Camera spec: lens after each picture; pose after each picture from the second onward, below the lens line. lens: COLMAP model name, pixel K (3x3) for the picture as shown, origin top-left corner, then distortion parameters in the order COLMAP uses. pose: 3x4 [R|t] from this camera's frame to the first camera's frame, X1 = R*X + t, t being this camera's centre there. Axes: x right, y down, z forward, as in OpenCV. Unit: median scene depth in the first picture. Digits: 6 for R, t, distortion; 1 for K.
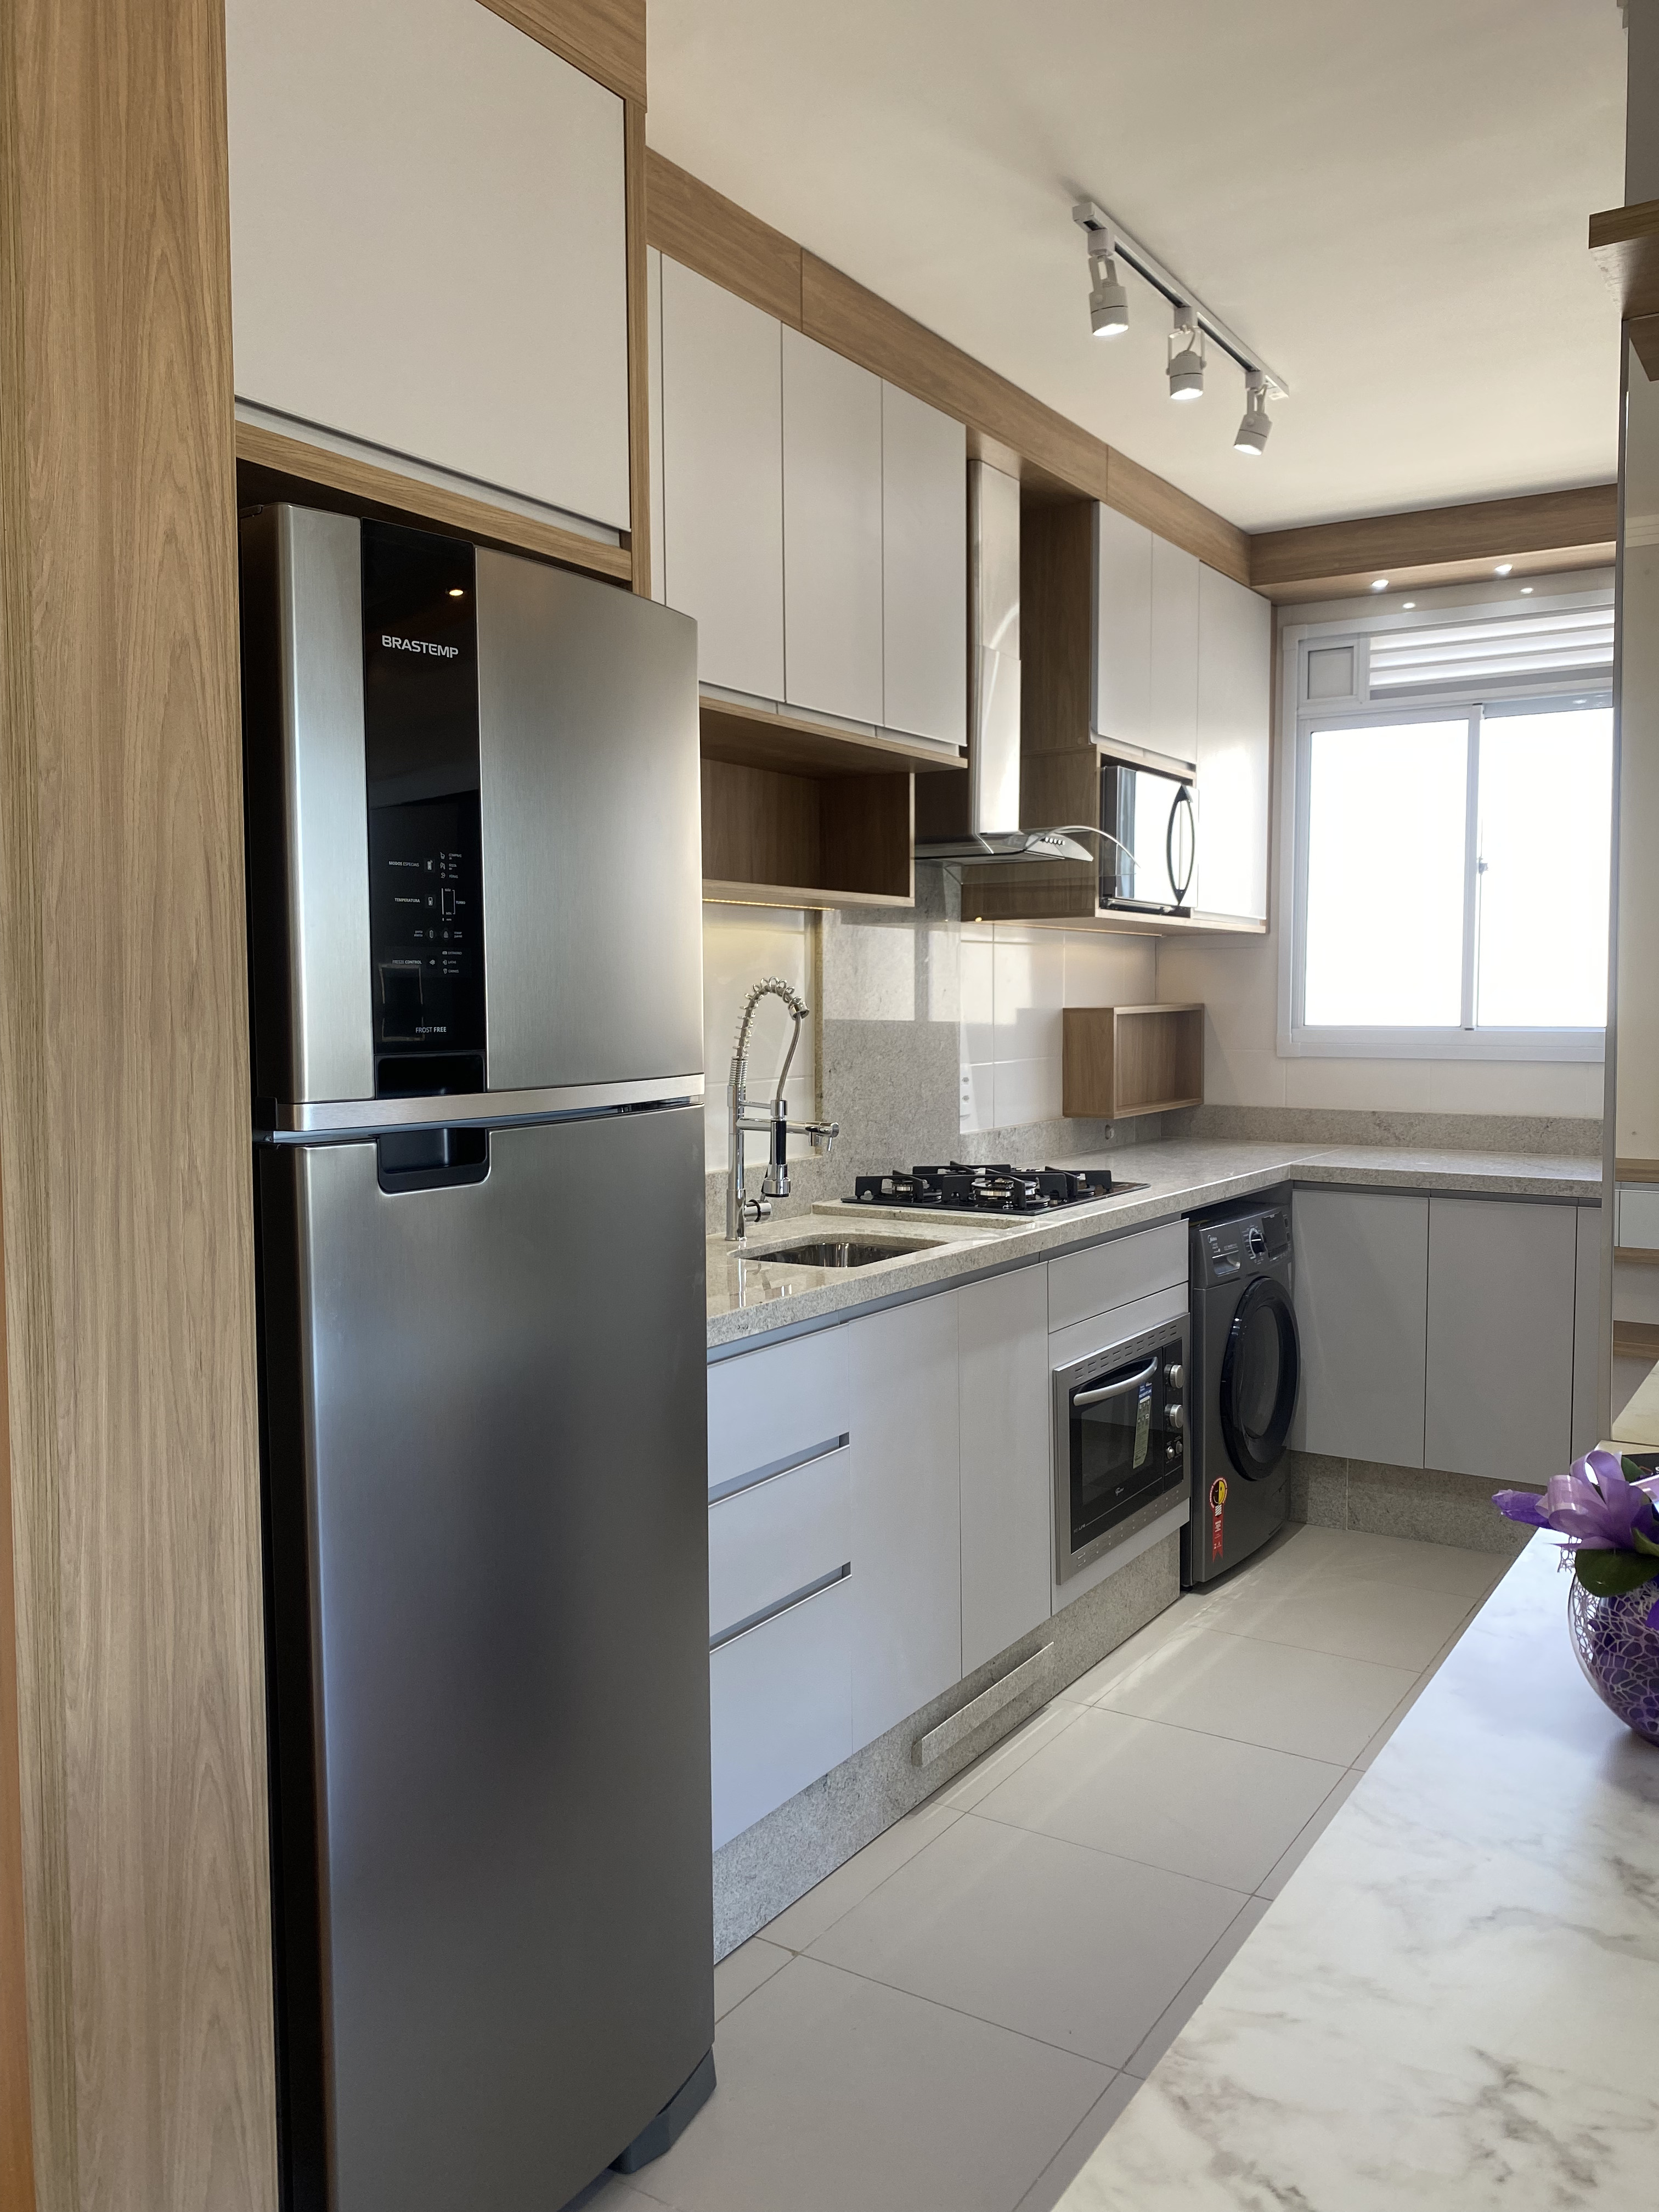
lens RADIAL K [[1693.0, 0, 829.5], [0, 1693.0, 1106.0], [0, 0, 1]] dist [-0.001938, 0.005784]
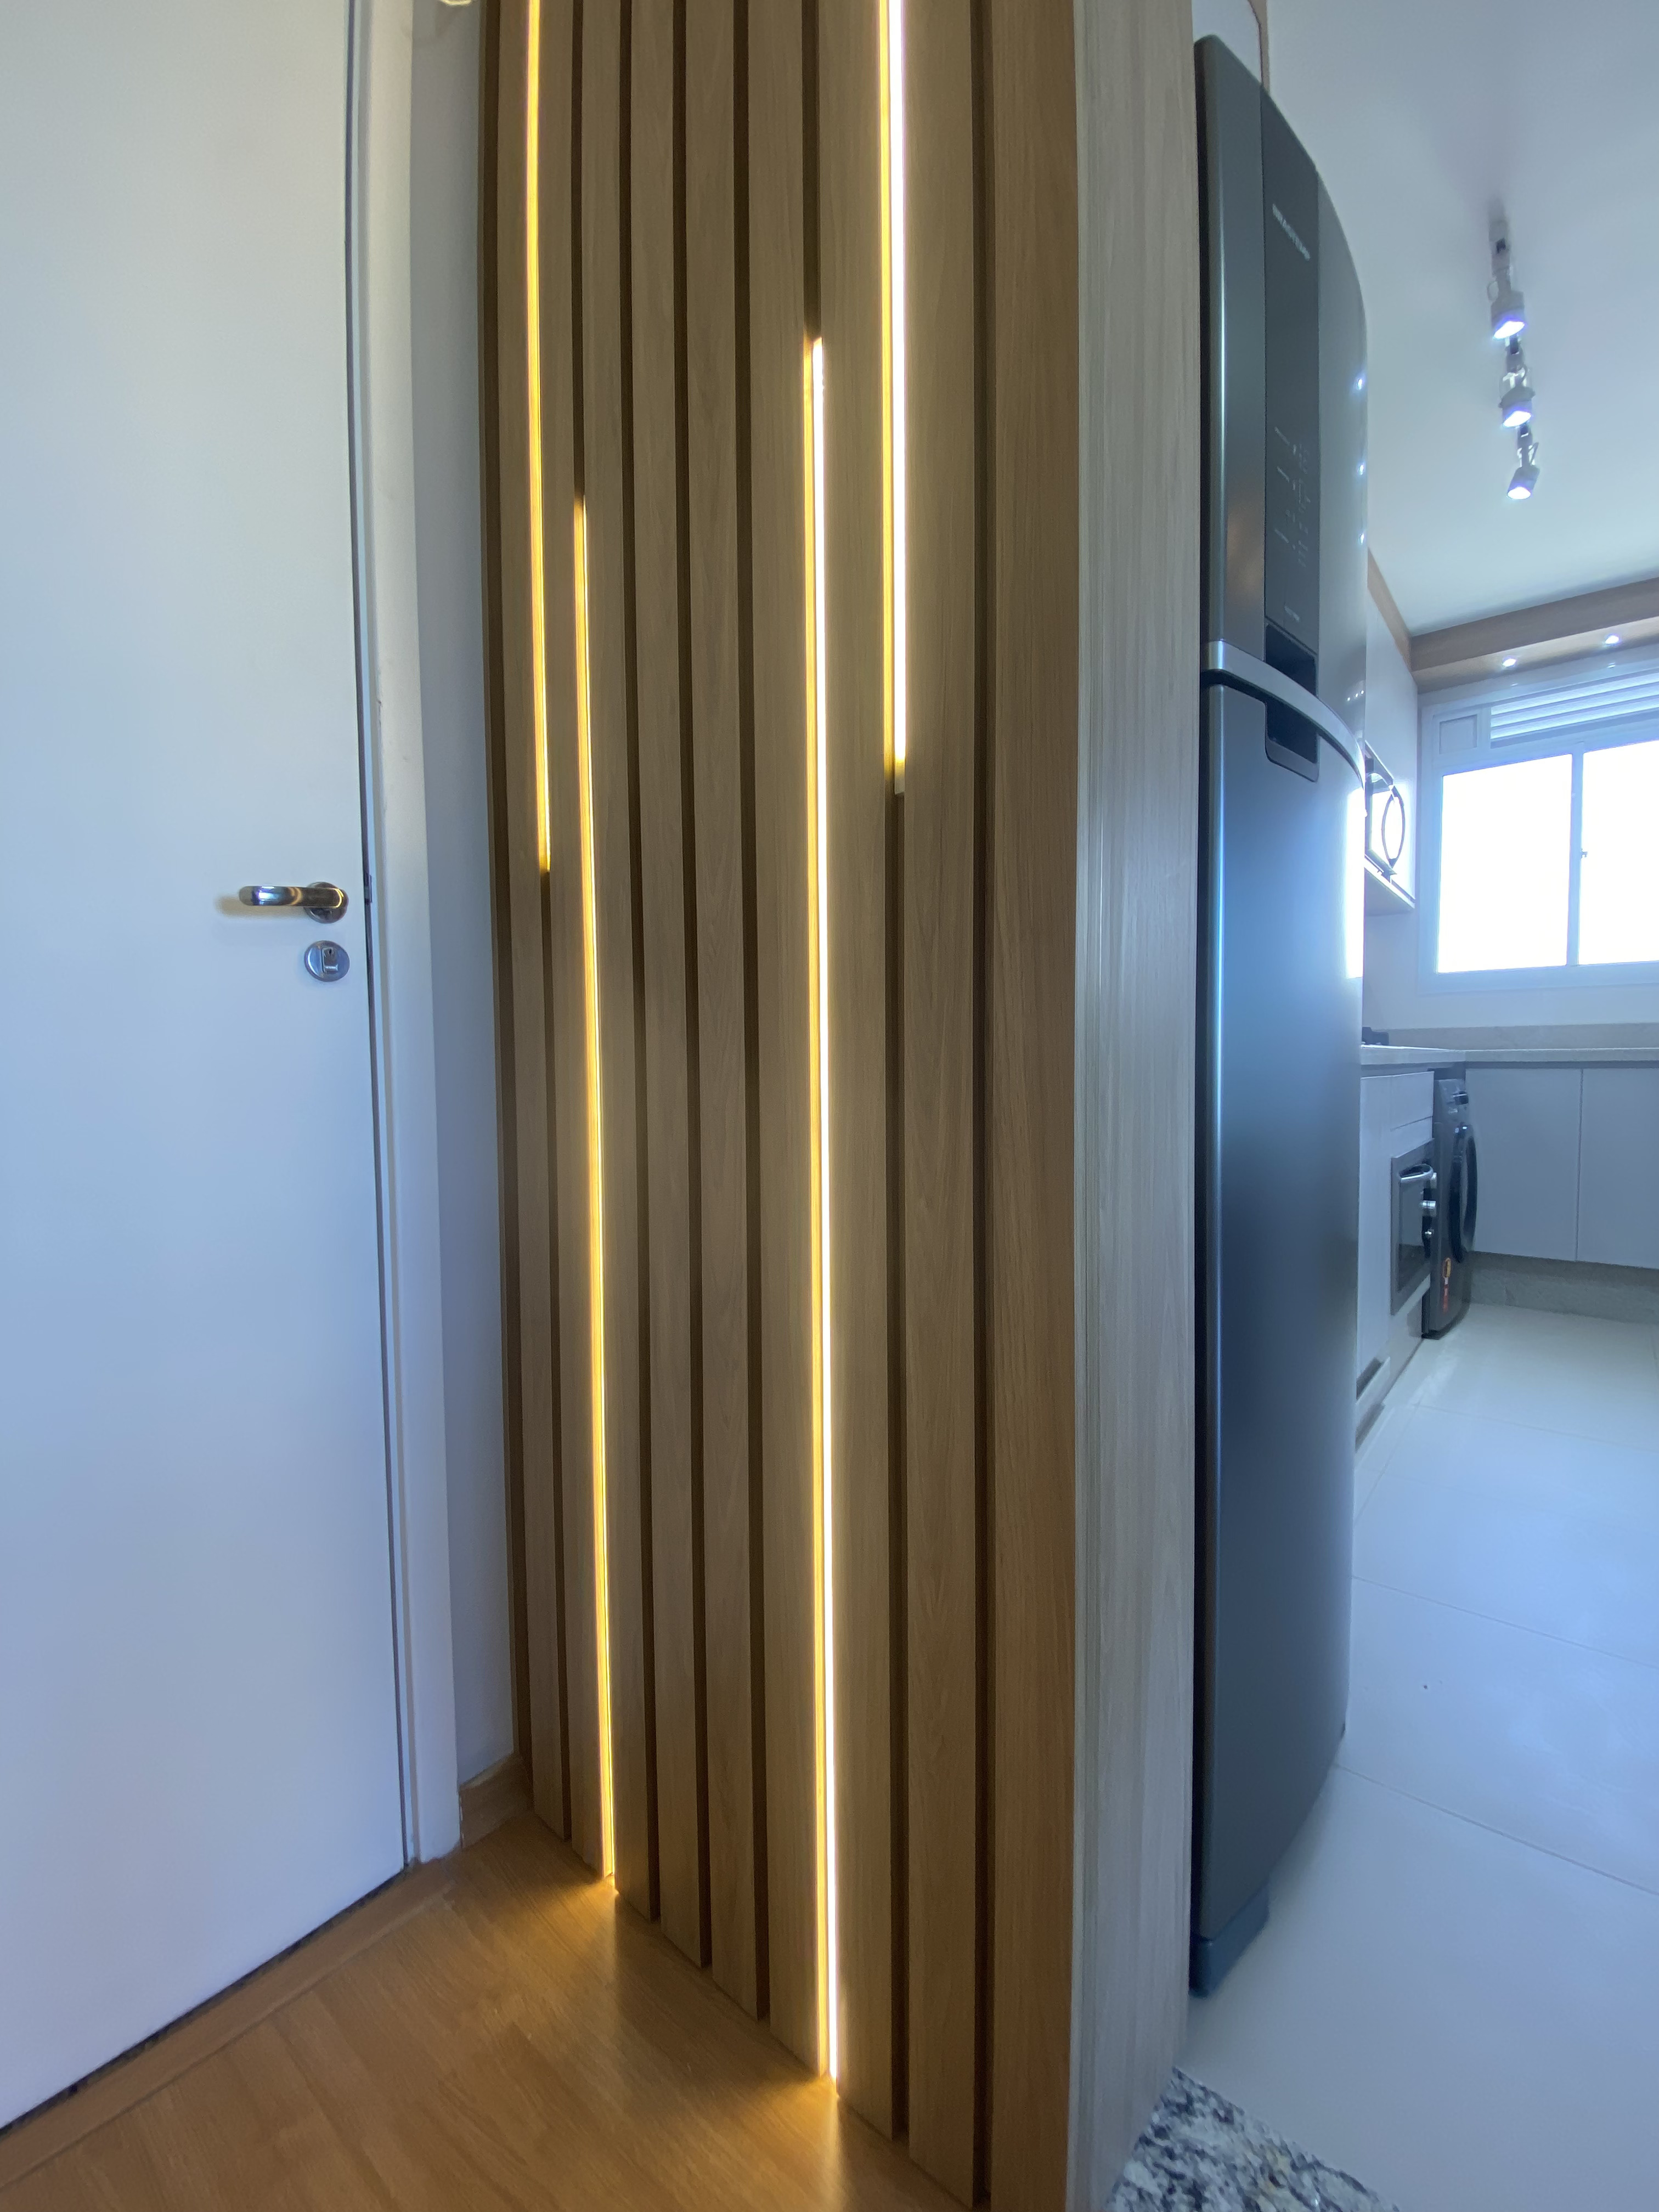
lens RADIAL K [[909.1, 0, 829.5], [0, 909.1, 1106.0], [0, 0, 1]] dist [0.001055, -0.011118]
pose [[0.990884, 0.002201, -0.134702, -0.204859], [-0.004202, 0.999885, -0.014571, 0.120917], [0.134654, 0.015004, 0.990779, 0.202474]]
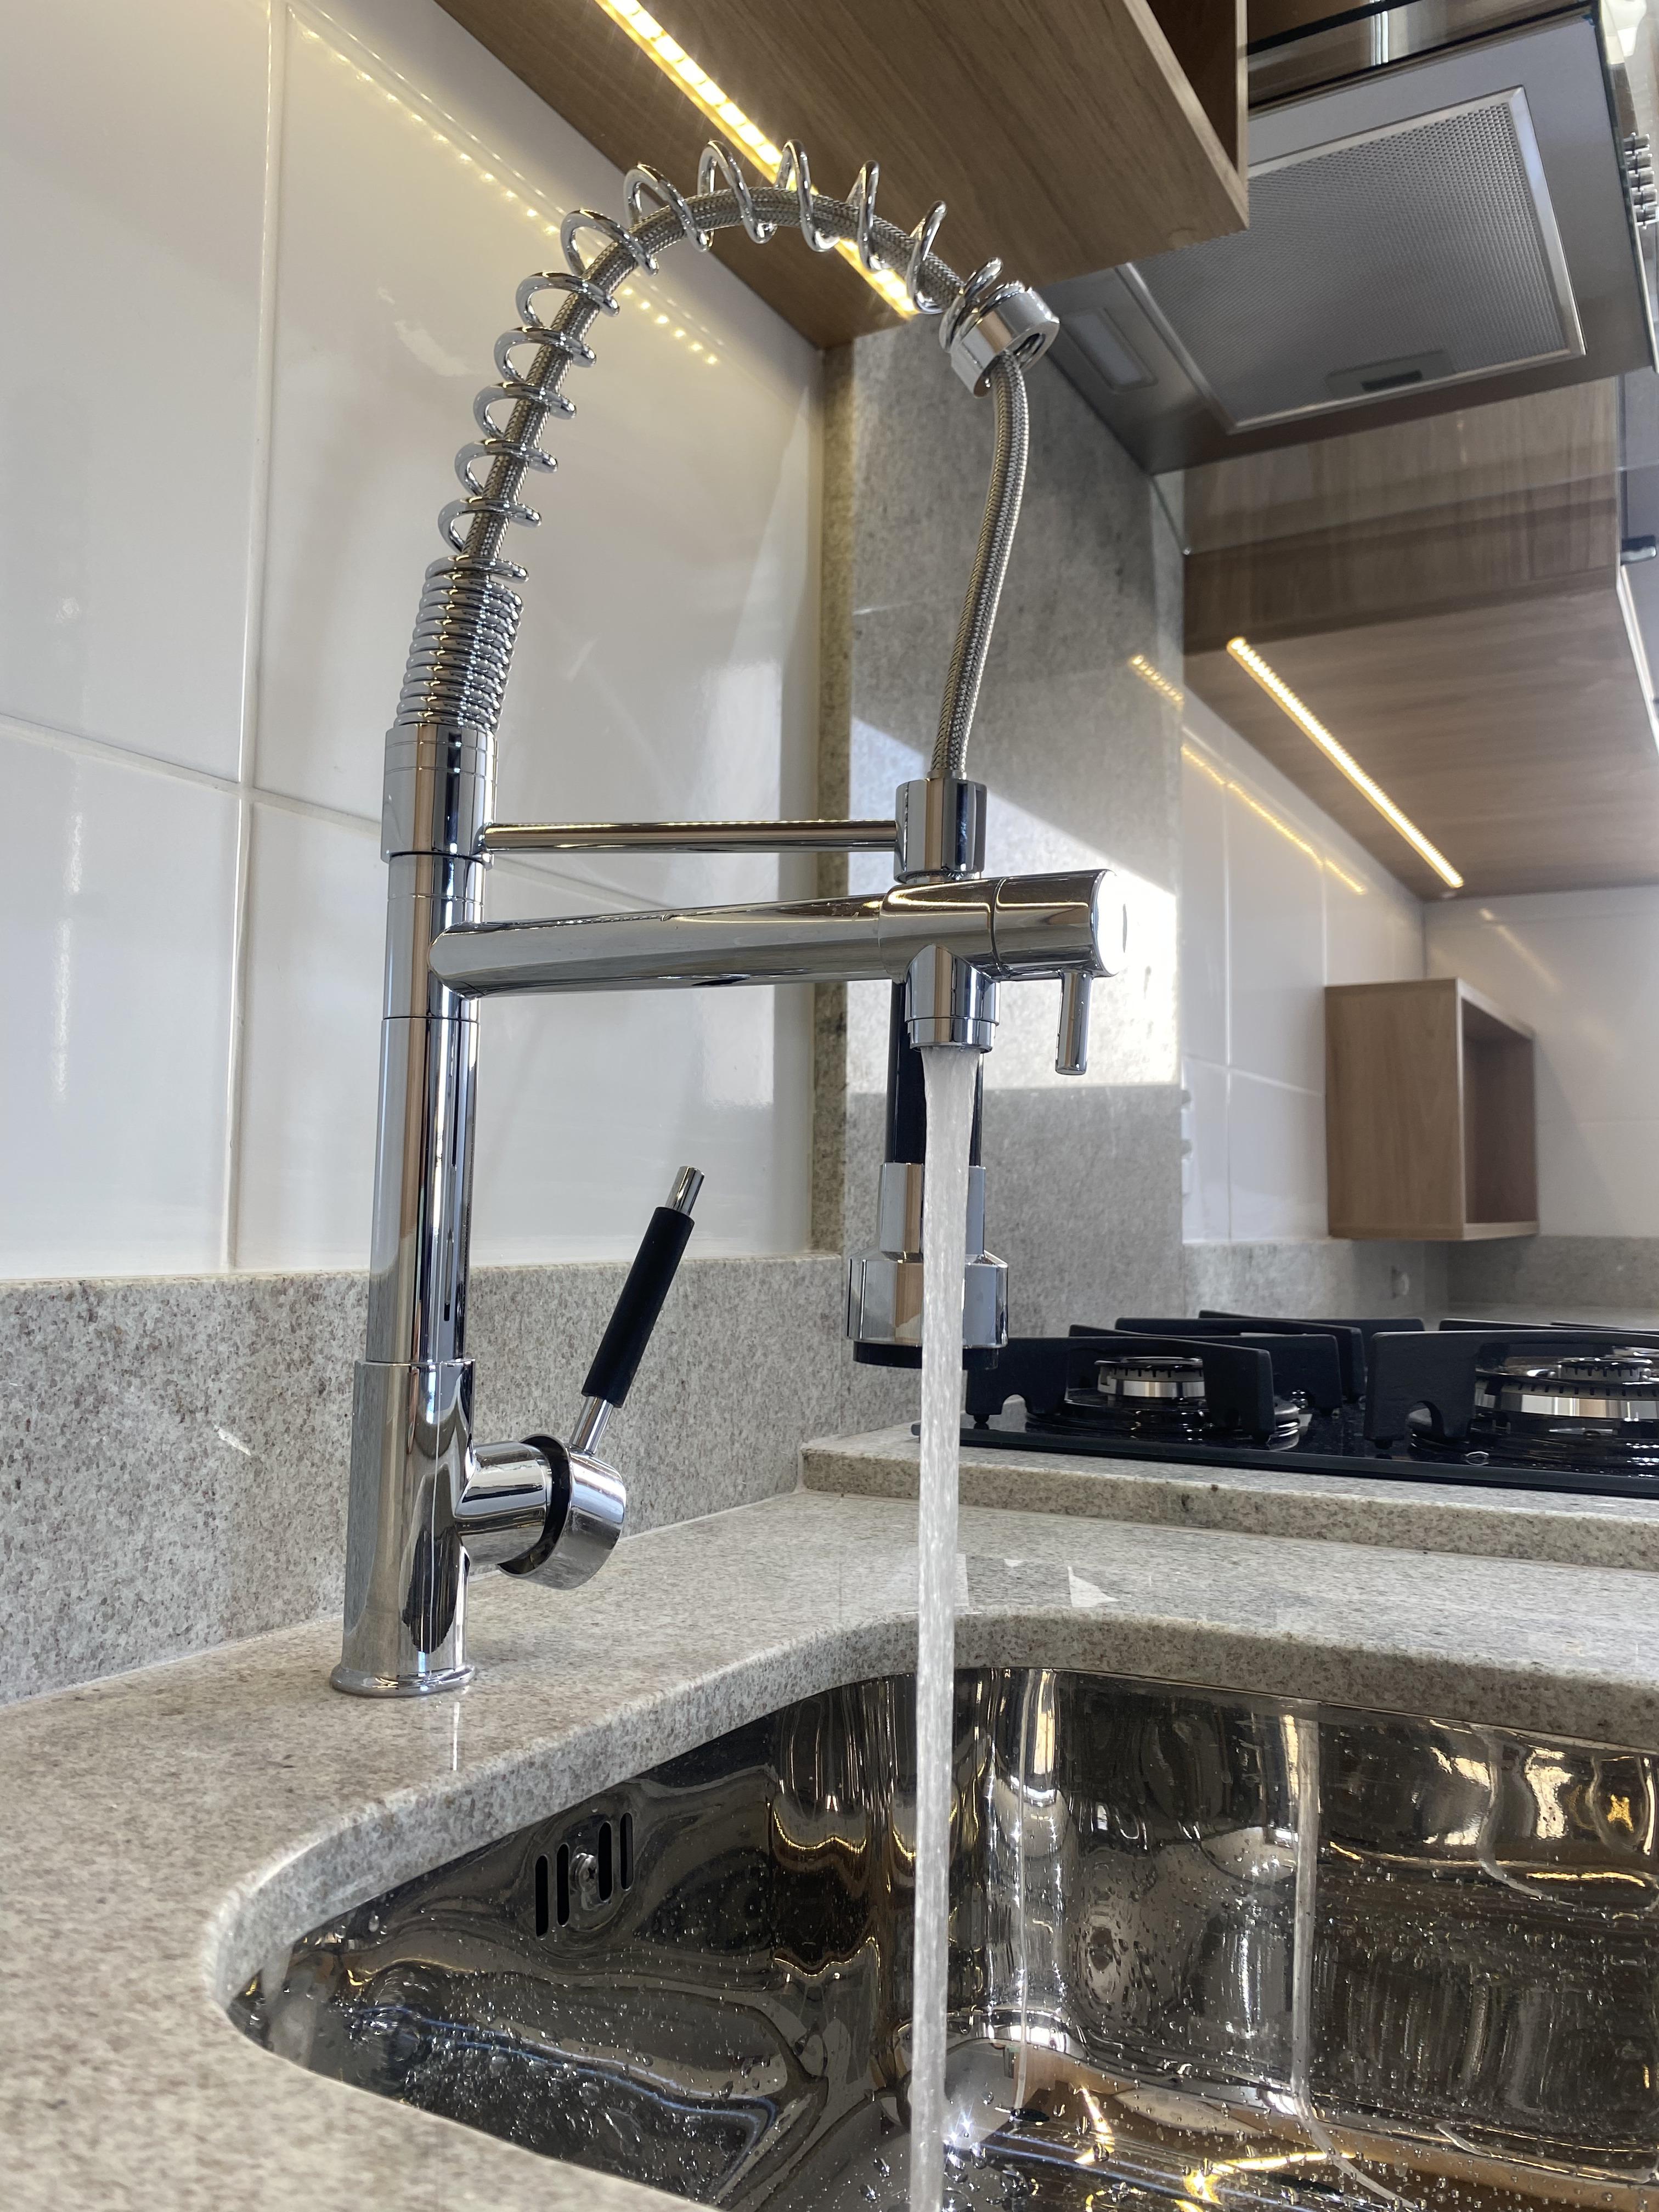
lens RADIAL K [[1693.0, 0, 829.5], [0, 1693.0, 1106.0], [0, 0, 1]] dist [-0.001938, 0.005784]
pose [[0.998065, 0.014433, 0.060474, -0.022991], [-0.006407, 0.991378, -0.130877, 0.042069], [-0.061841, 0.130236, 0.989552, 0.775101]]
